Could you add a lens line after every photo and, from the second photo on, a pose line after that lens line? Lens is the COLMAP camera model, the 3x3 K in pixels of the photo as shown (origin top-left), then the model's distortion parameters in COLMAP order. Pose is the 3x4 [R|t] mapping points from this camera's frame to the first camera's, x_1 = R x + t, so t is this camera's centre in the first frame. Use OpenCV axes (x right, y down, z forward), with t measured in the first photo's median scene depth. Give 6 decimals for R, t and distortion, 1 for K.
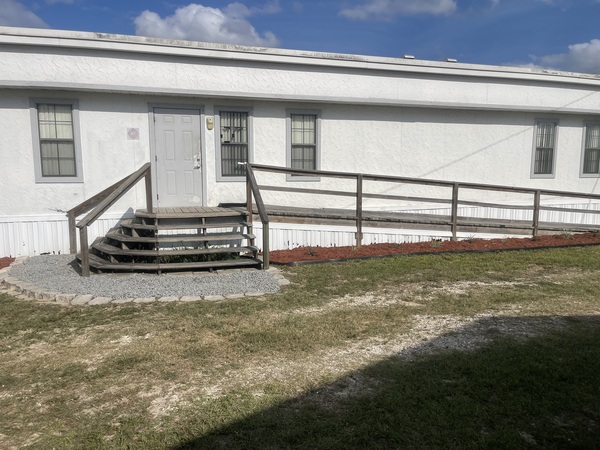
lens RADIAL K [[461.7, 0, 302.1], [0, 461.7, 227.5], [0, 0, 1]] dist [0.079624, -0.106797]
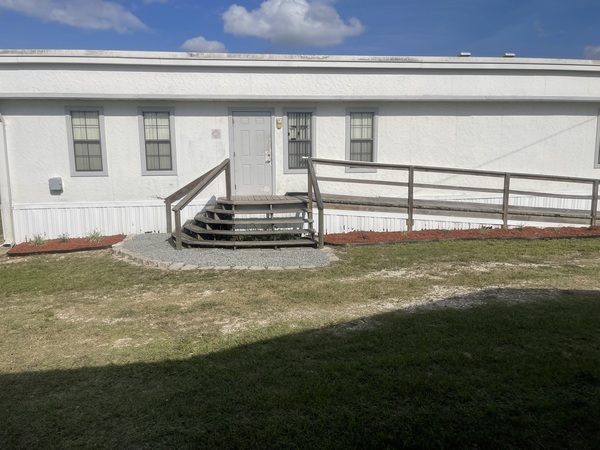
lens RADIAL K [[460.7, 0, 297.0], [0, 460.7, 222.2], [0, 0, 1]] dist [0.071465, -0.096934]
pose [[0.983909, 0.014844, -0.178054, 0.064222], [-0.012636, 0.999829, 0.013527, 0.007647], [0.178224, -0.011059, 0.983928, -0.153259]]
